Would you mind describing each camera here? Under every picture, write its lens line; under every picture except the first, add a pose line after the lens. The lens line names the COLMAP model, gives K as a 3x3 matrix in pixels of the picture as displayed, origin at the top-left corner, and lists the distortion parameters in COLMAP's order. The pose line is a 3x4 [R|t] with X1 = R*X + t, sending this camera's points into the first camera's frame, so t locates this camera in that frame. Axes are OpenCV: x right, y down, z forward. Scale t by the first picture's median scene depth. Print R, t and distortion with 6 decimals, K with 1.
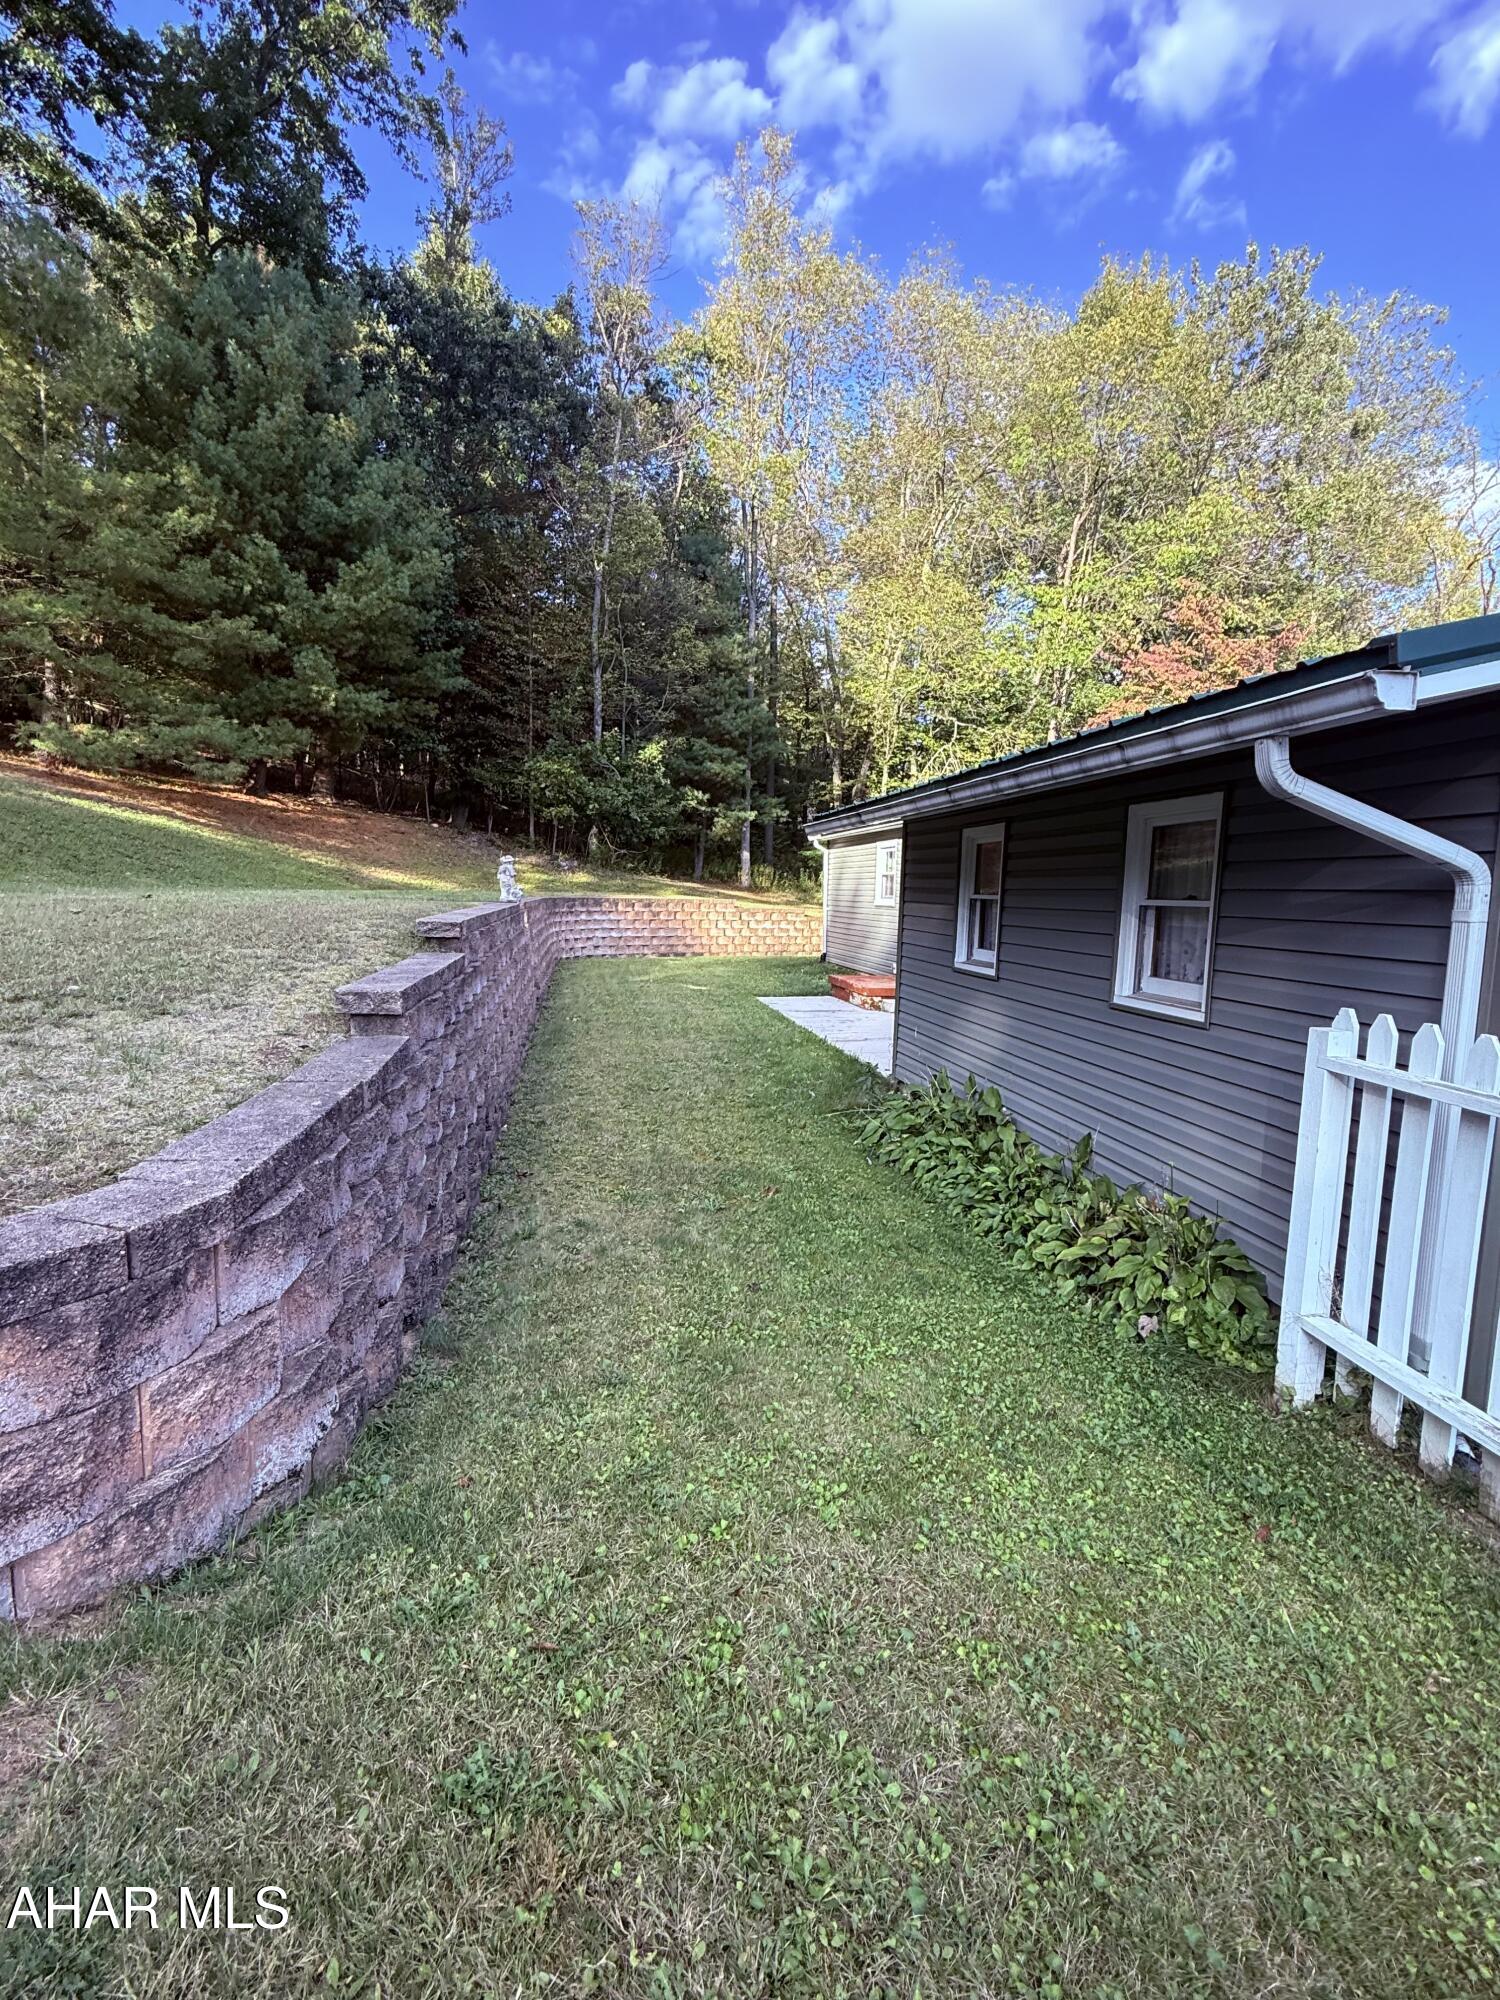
lens RADIAL K [[939.9, 0, 746.4], [0, 939.9, 1003.4], [0, 0, 1]] dist [-0.000809, 0.000556]
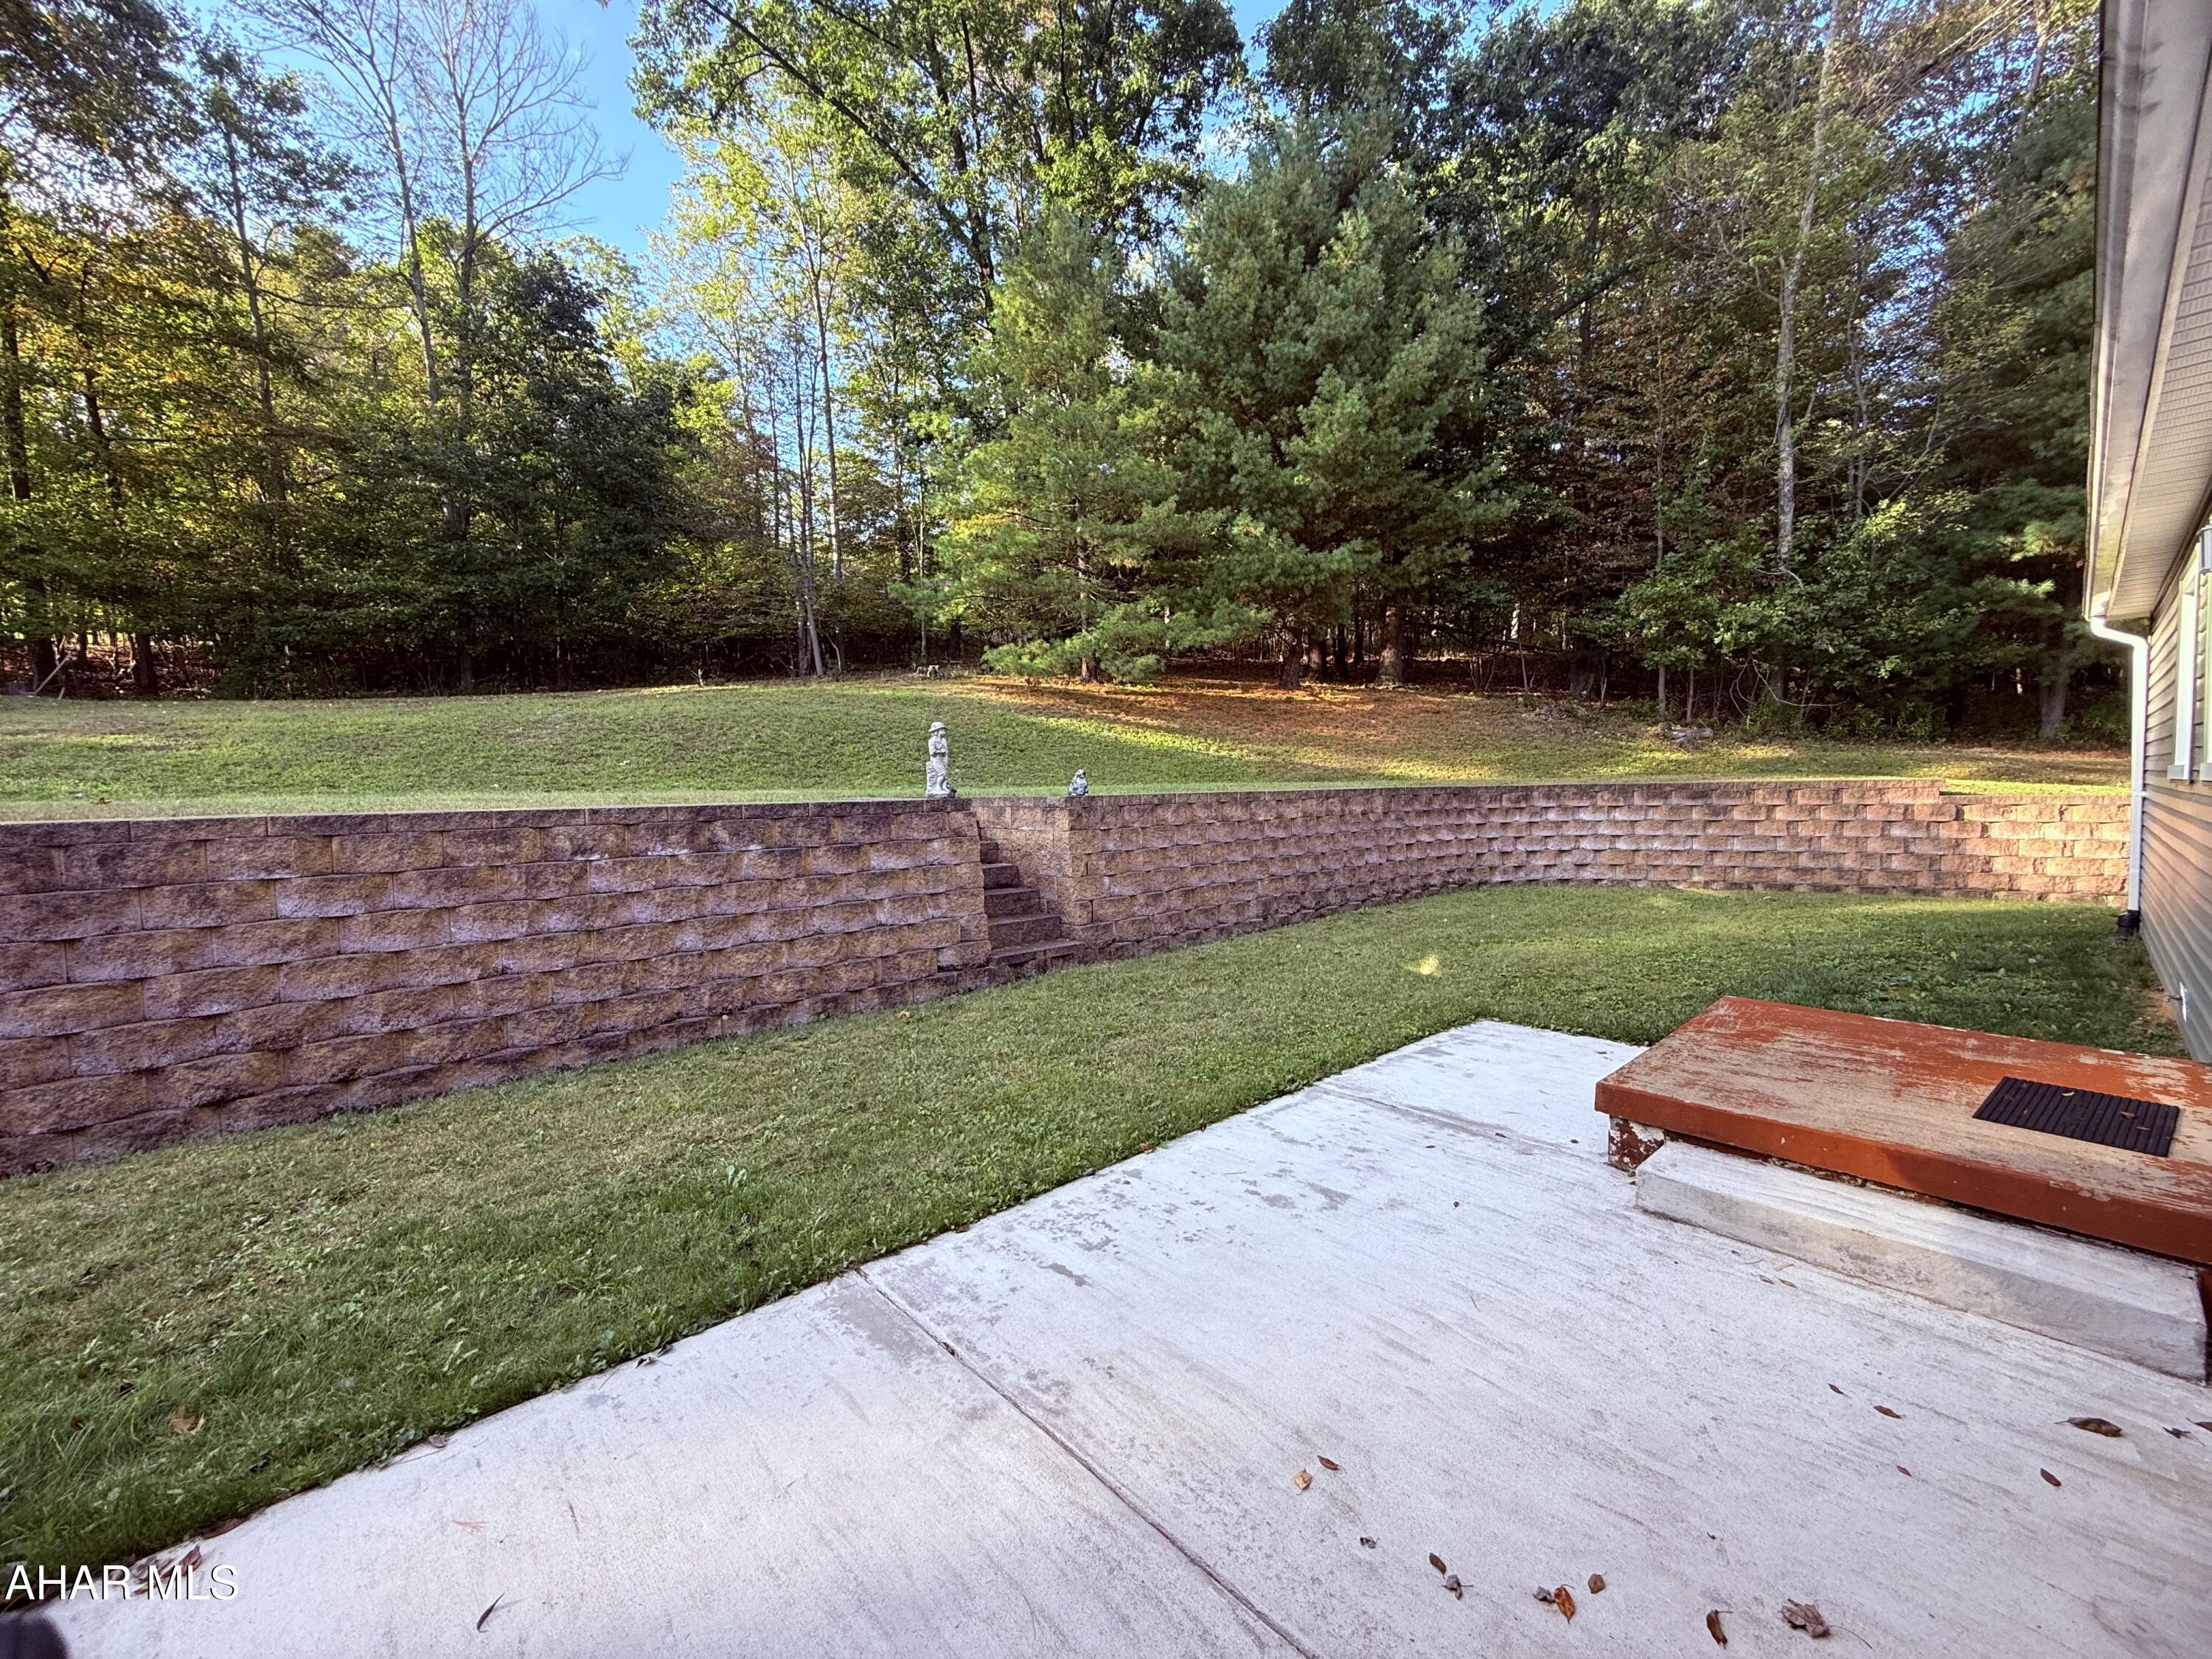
lens RADIAL K [[883.6, 0, 1102.9], [0, 883.6, 842.4], [0, 0, 1]] dist [-0.000494, 0.000174]
pose [[0.523897, 0.024232, -0.851437, 0.171920], [-0.073166, 0.997181, -0.016640, -0.046382], [0.848633, 0.071014, 0.524193, 0.474675]]
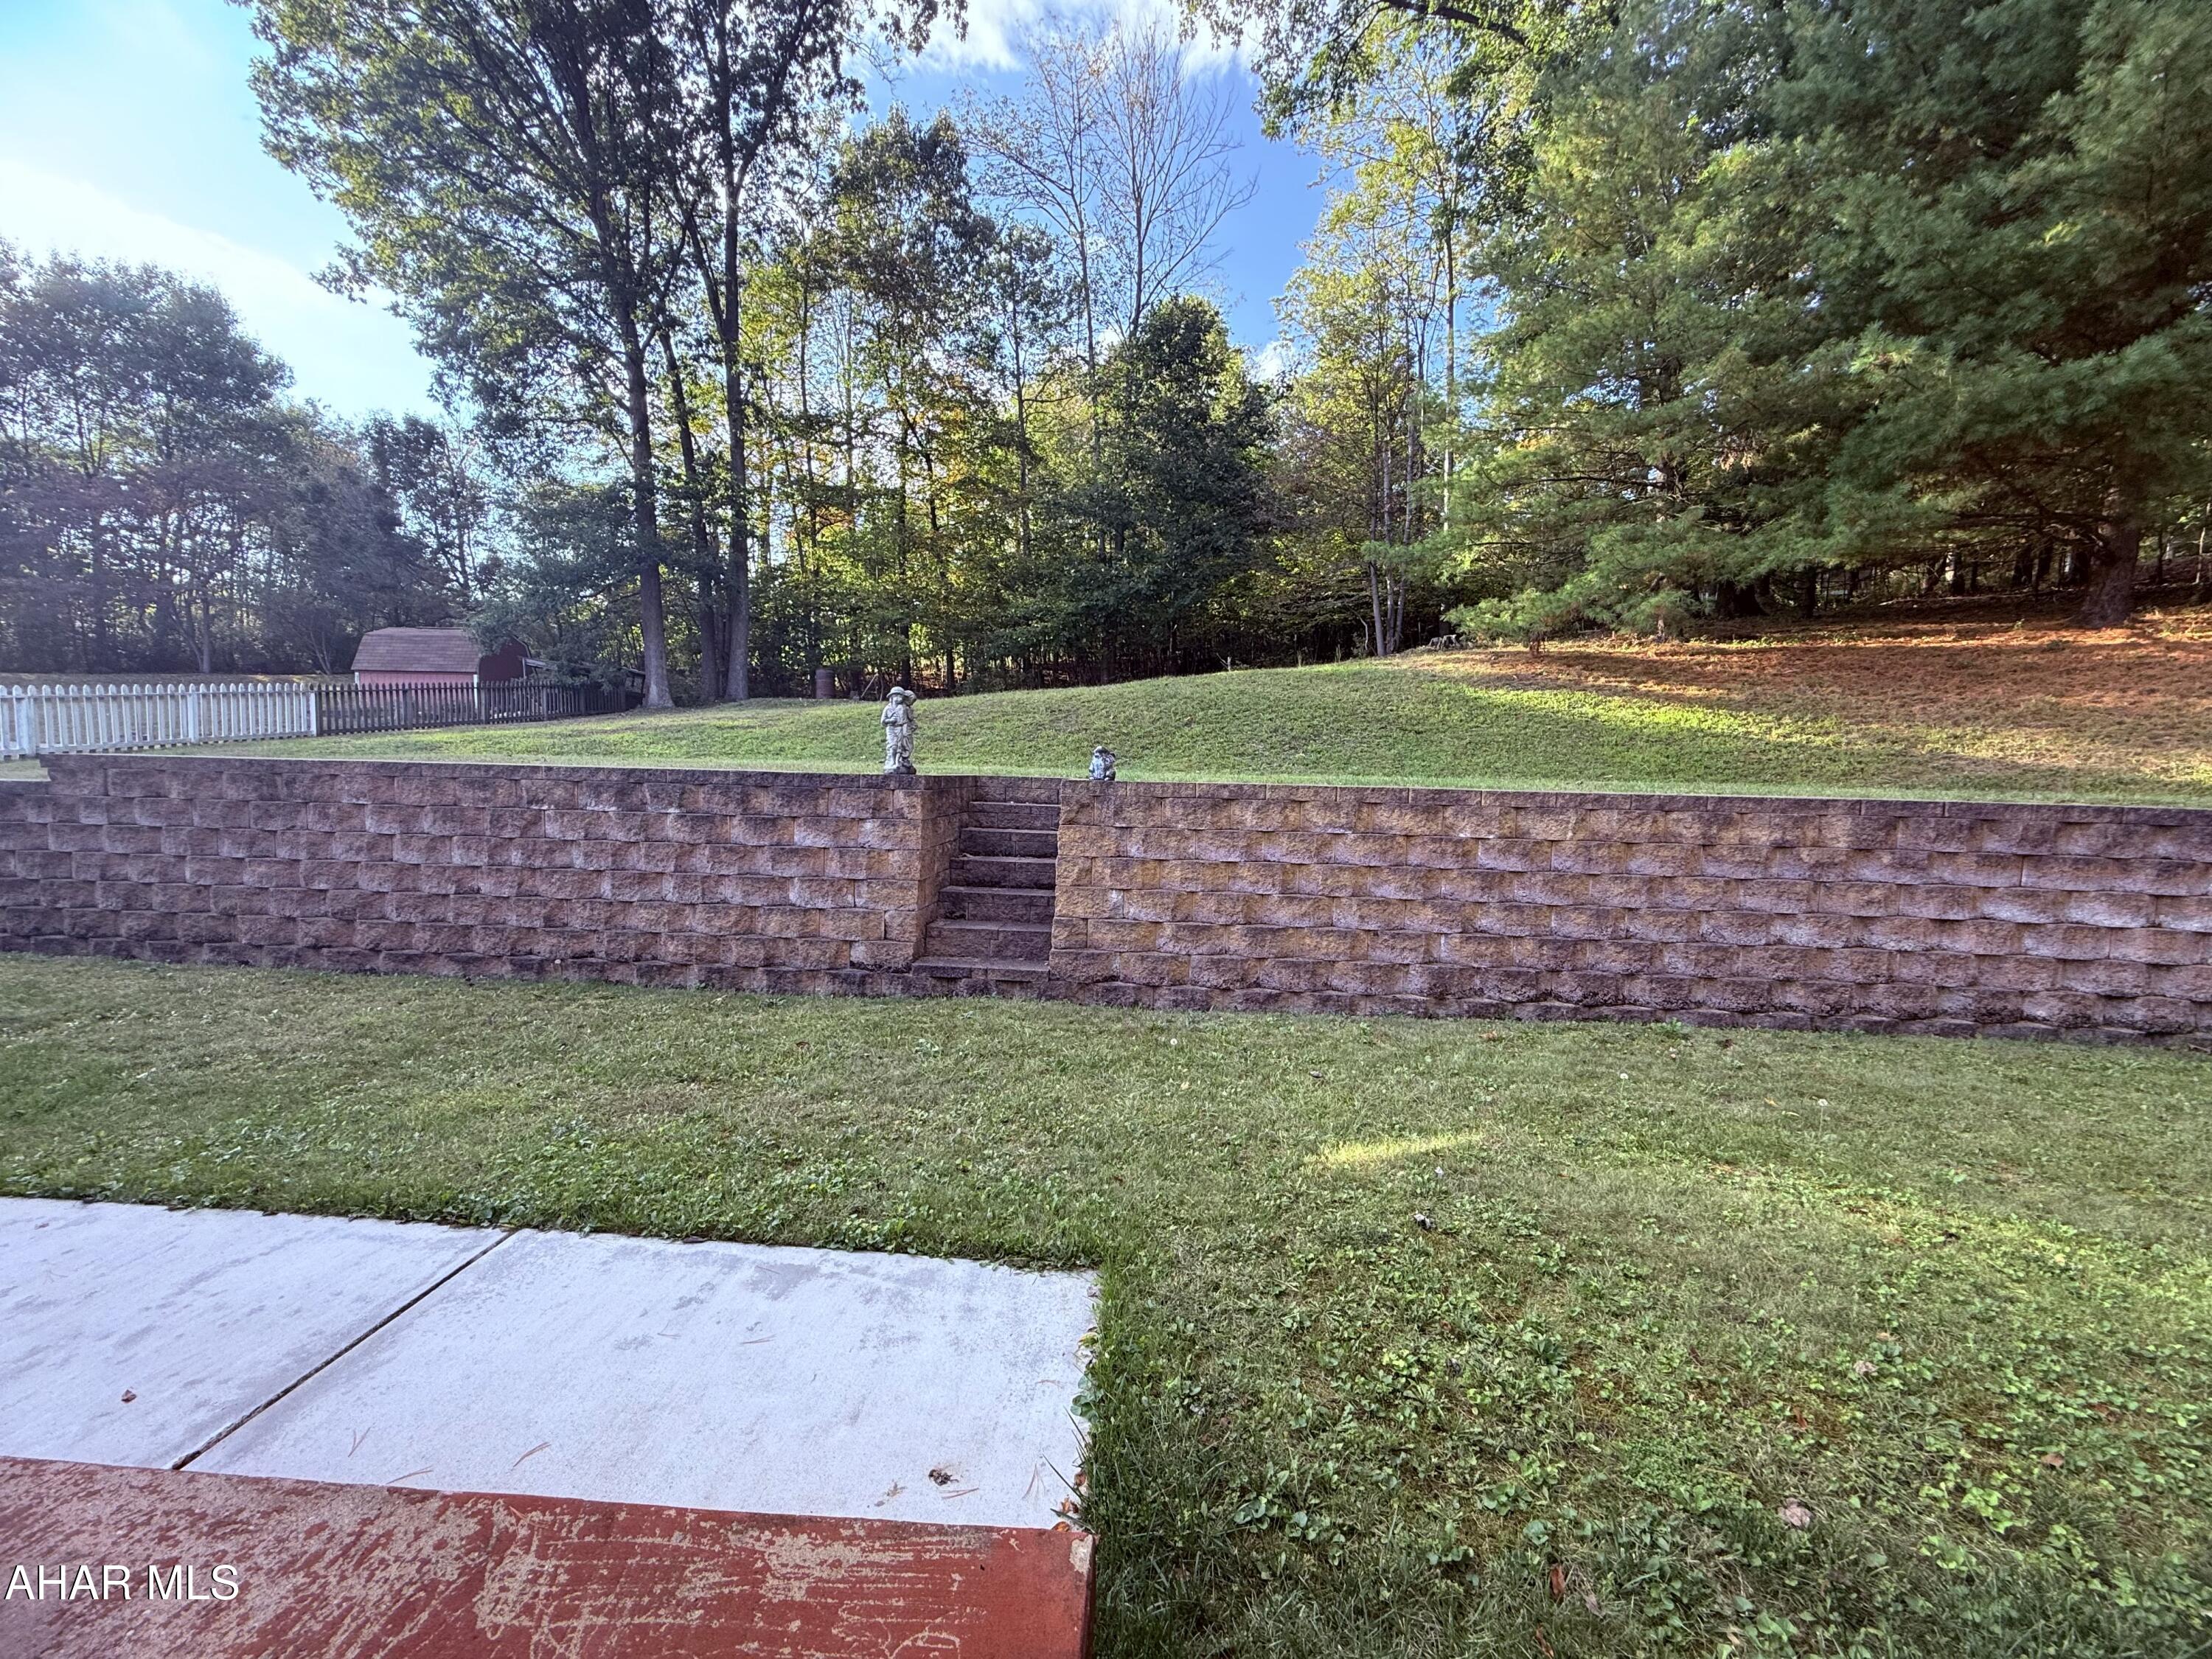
lens RADIAL K [[883.6, 0, 1107.9], [0, 883.6, 839.4], [0, 0, 1]] dist [-0.000494, 0.000174]
pose [[-0.250077, 0.042758, -0.967281, 0.122145], [-0.145090, 0.986089, 0.081100, -0.077017], [0.957293, 0.160624, -0.240394, 0.740991]]
